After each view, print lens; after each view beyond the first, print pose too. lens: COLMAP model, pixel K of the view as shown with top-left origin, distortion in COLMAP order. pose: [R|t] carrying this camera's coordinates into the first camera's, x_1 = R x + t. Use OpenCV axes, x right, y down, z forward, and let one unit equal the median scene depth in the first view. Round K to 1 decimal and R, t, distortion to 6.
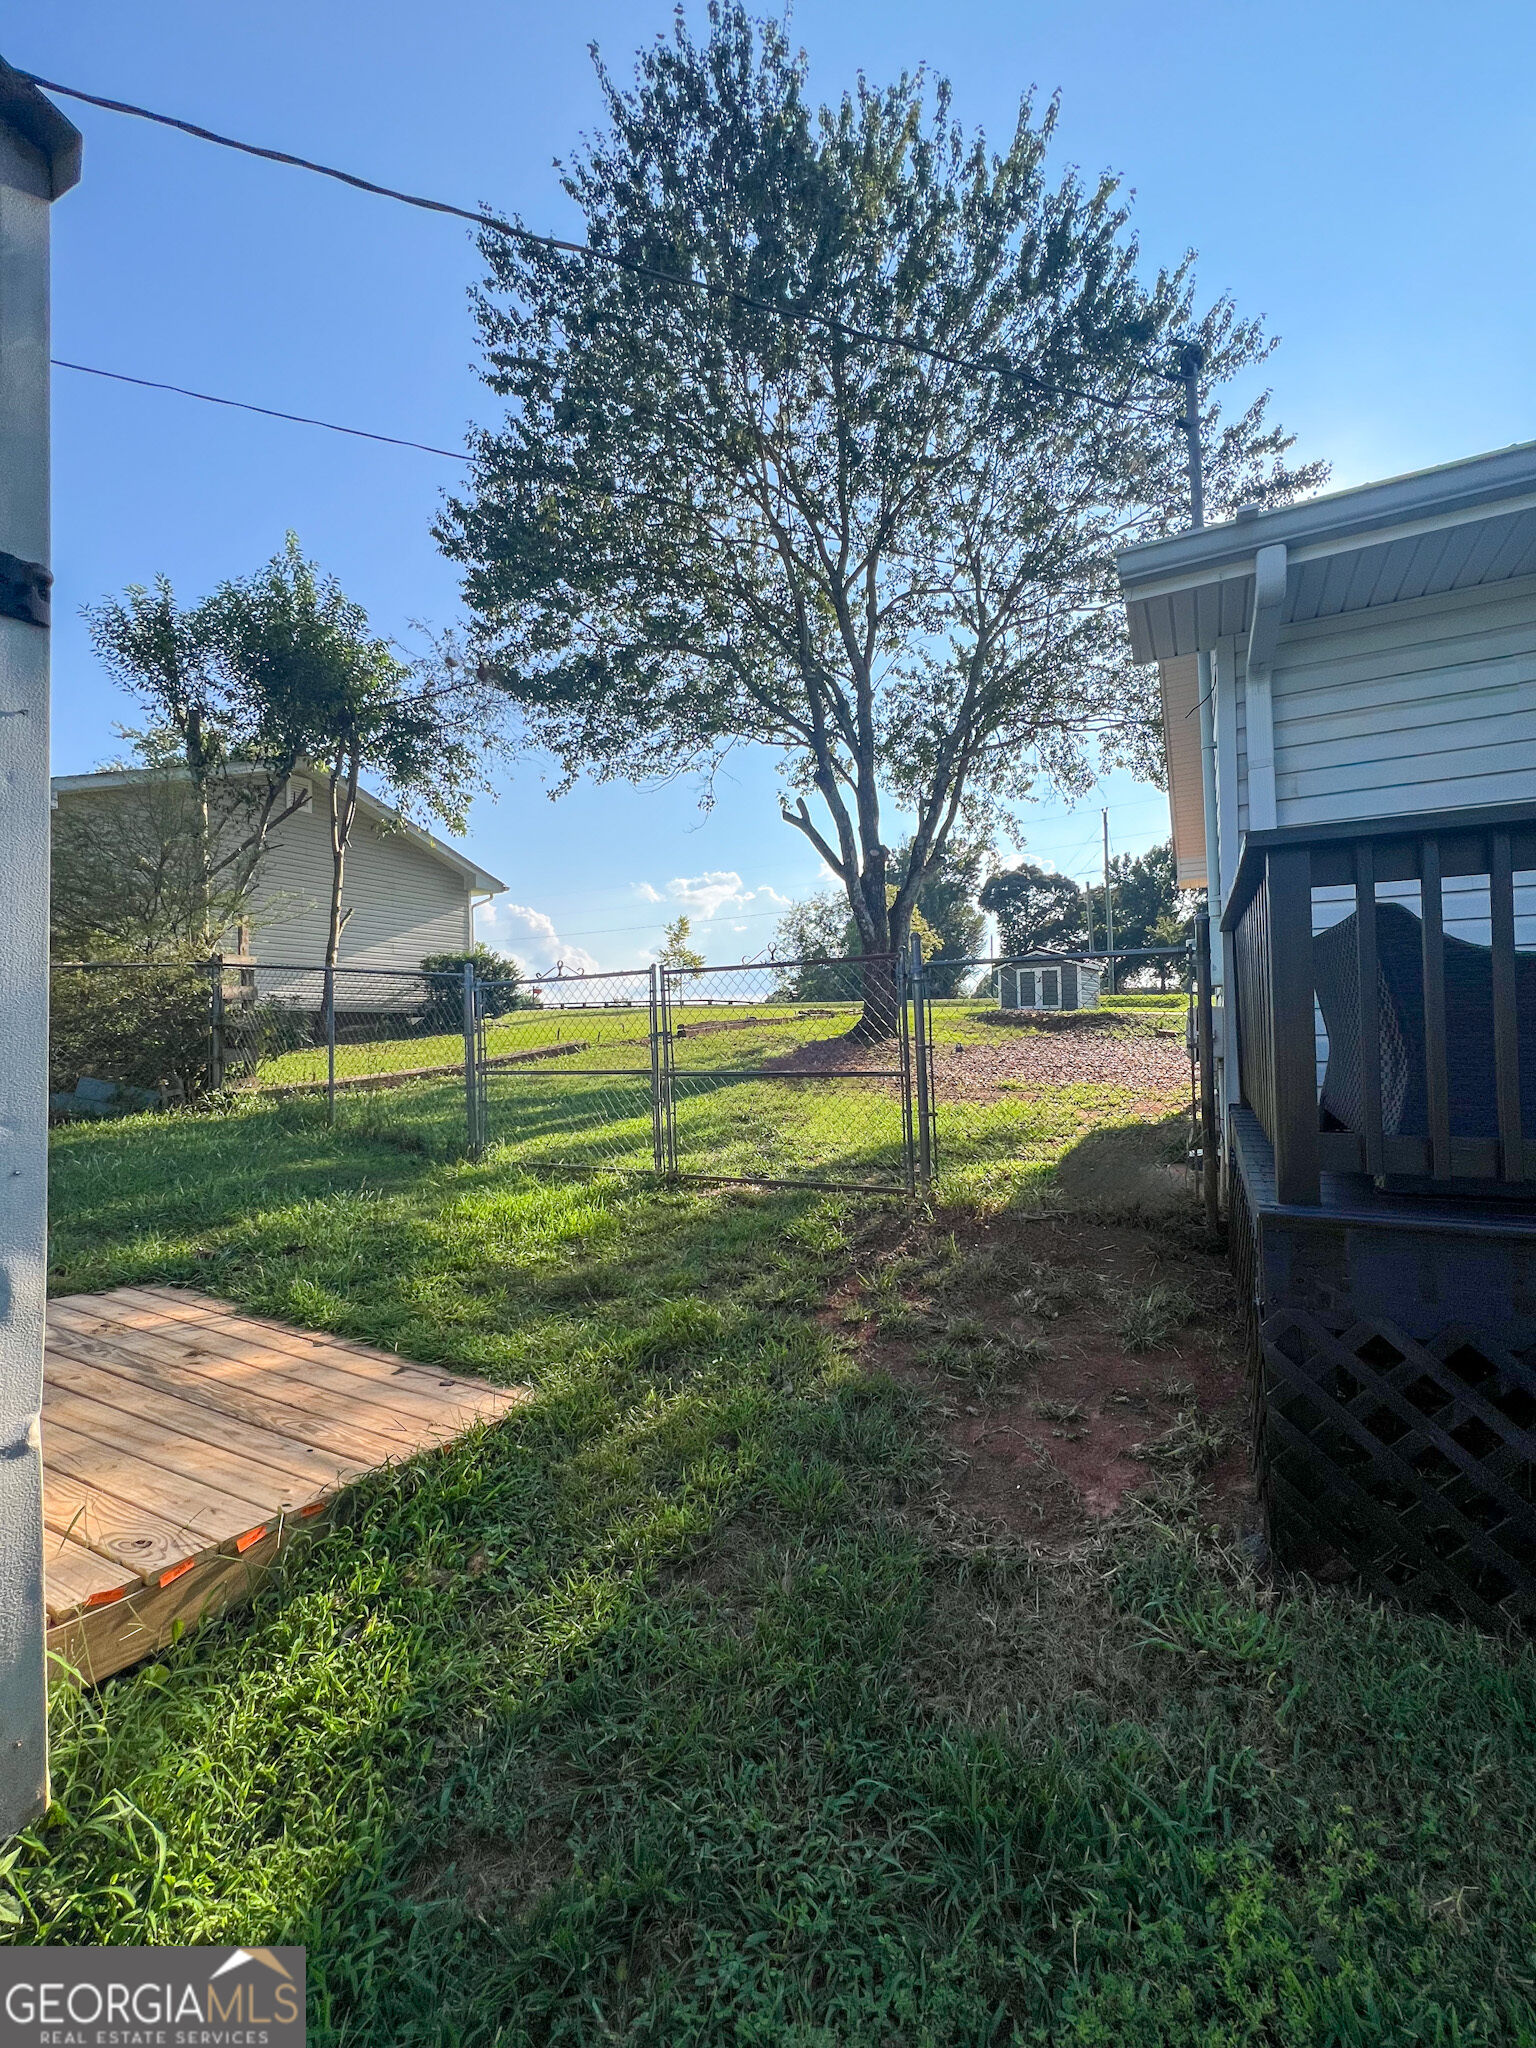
lens RADIAL K [[815.8, 0, 774.9], [0, 815.8, 1019.8], [0, 0, 1]] dist [0.000205, -0.000115]
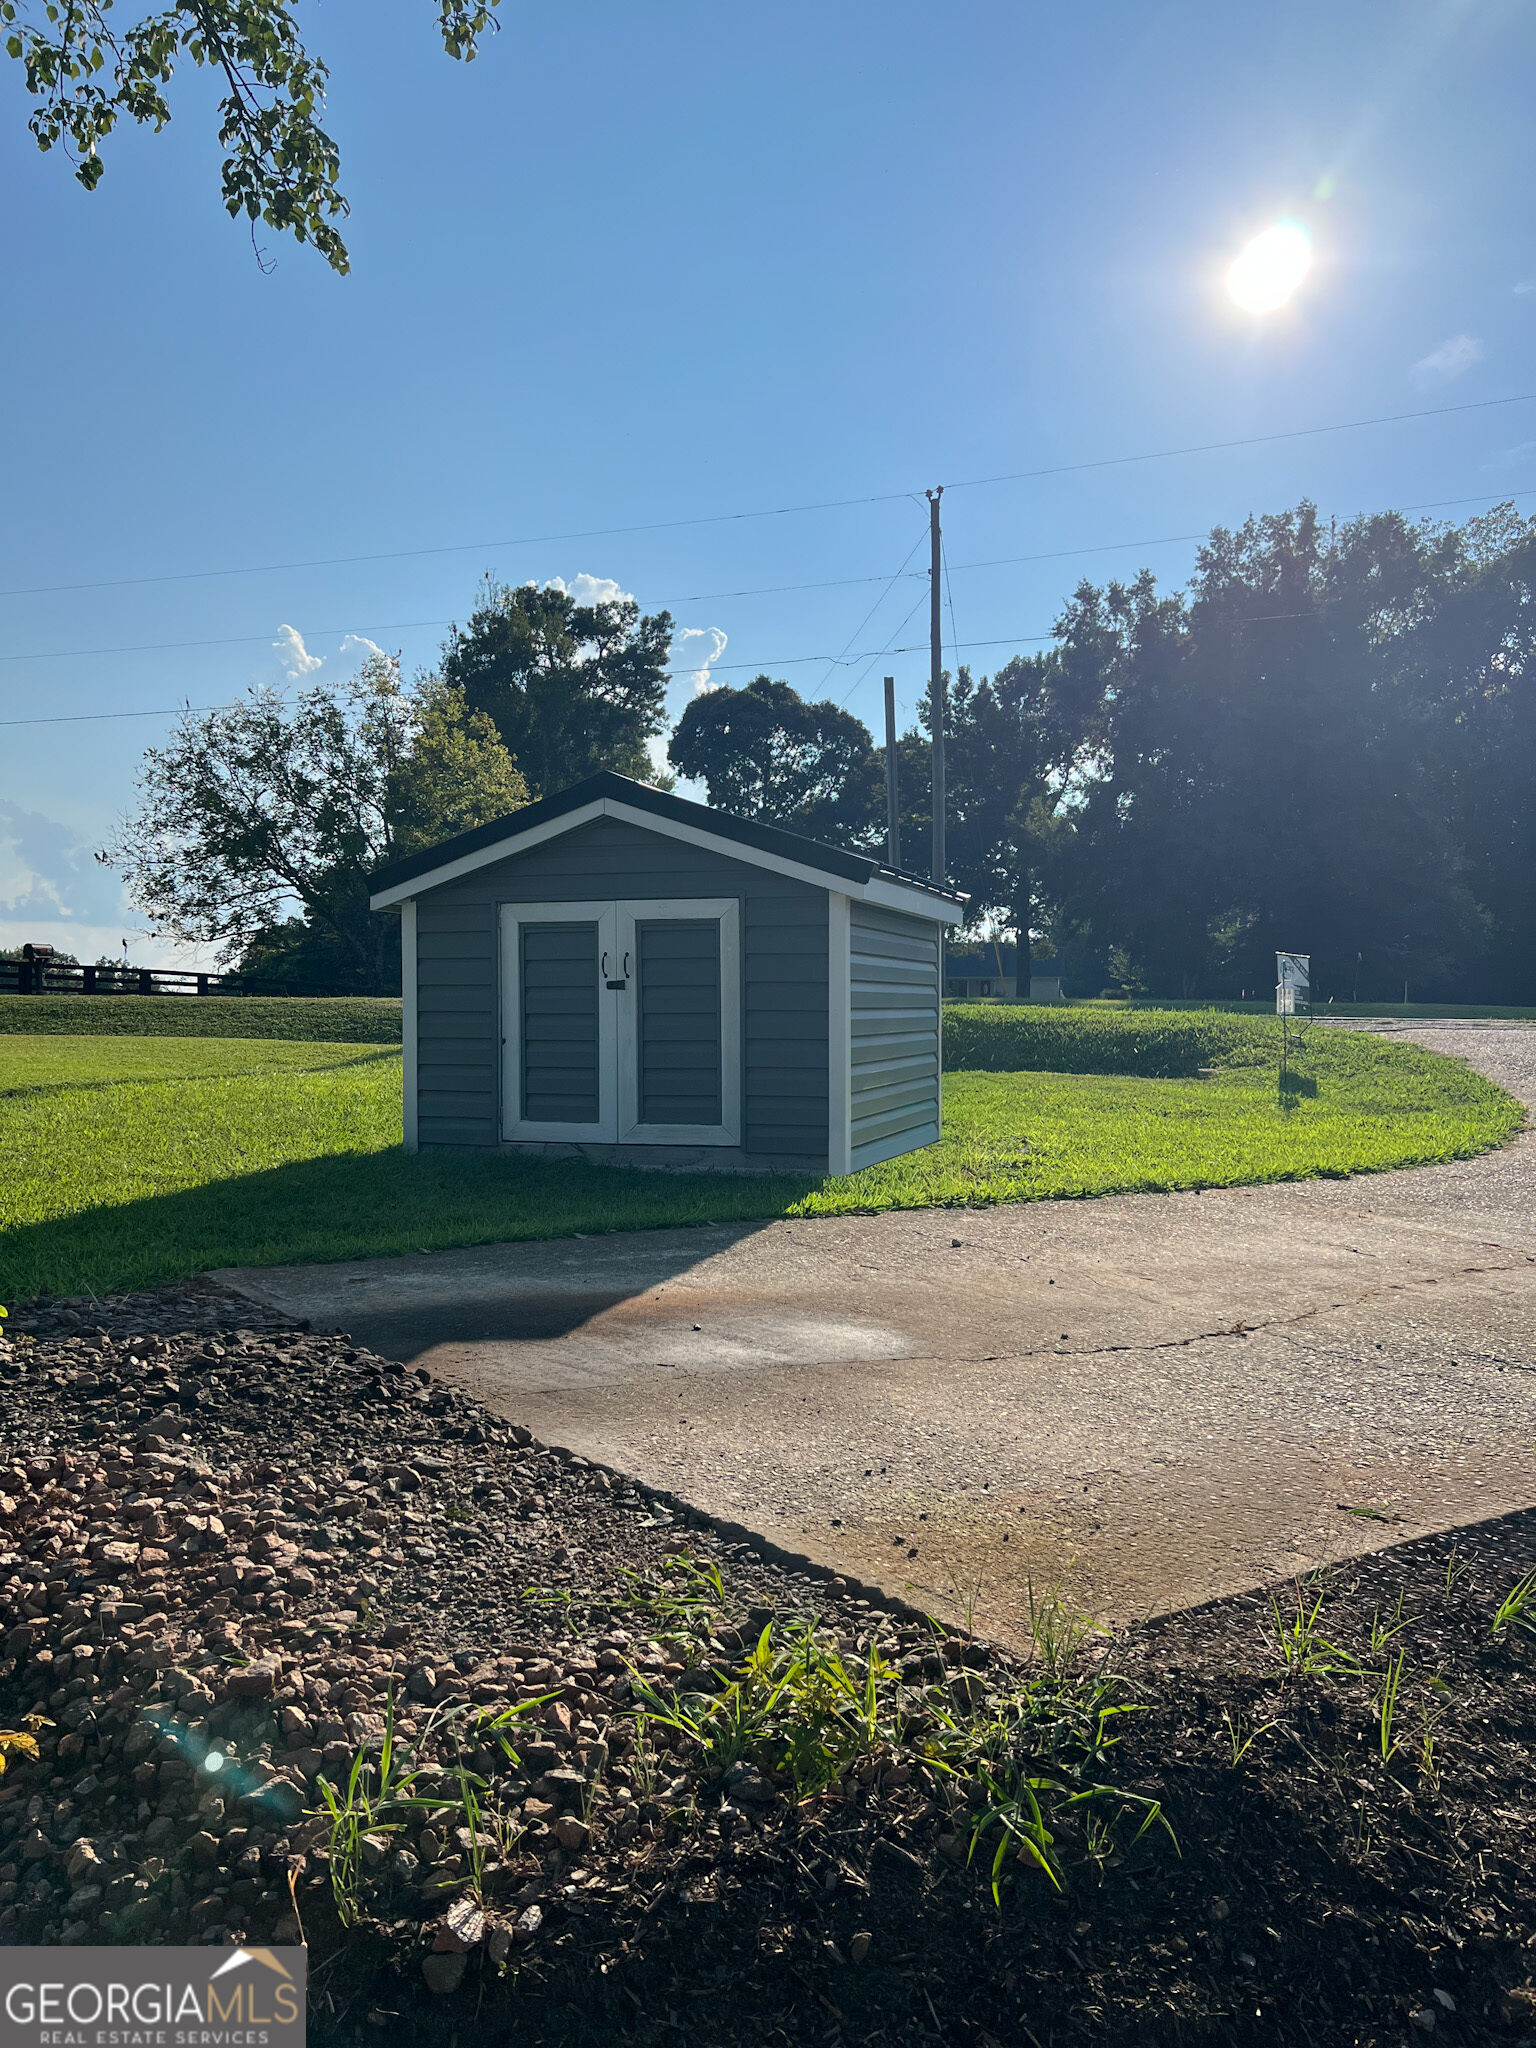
lens RADIAL K [[1538.0, 0, 768.0], [0, 1538.0, 1024.0], [0, 0, 1]] dist [0.080915, -0.122015]
pose [[0.956945, 0.013646, 0.289947, 0.052834], [-0.020739, 0.999556, 0.021404, -0.009301], [-0.289526, -0.026496, 0.956803, 0.139309]]
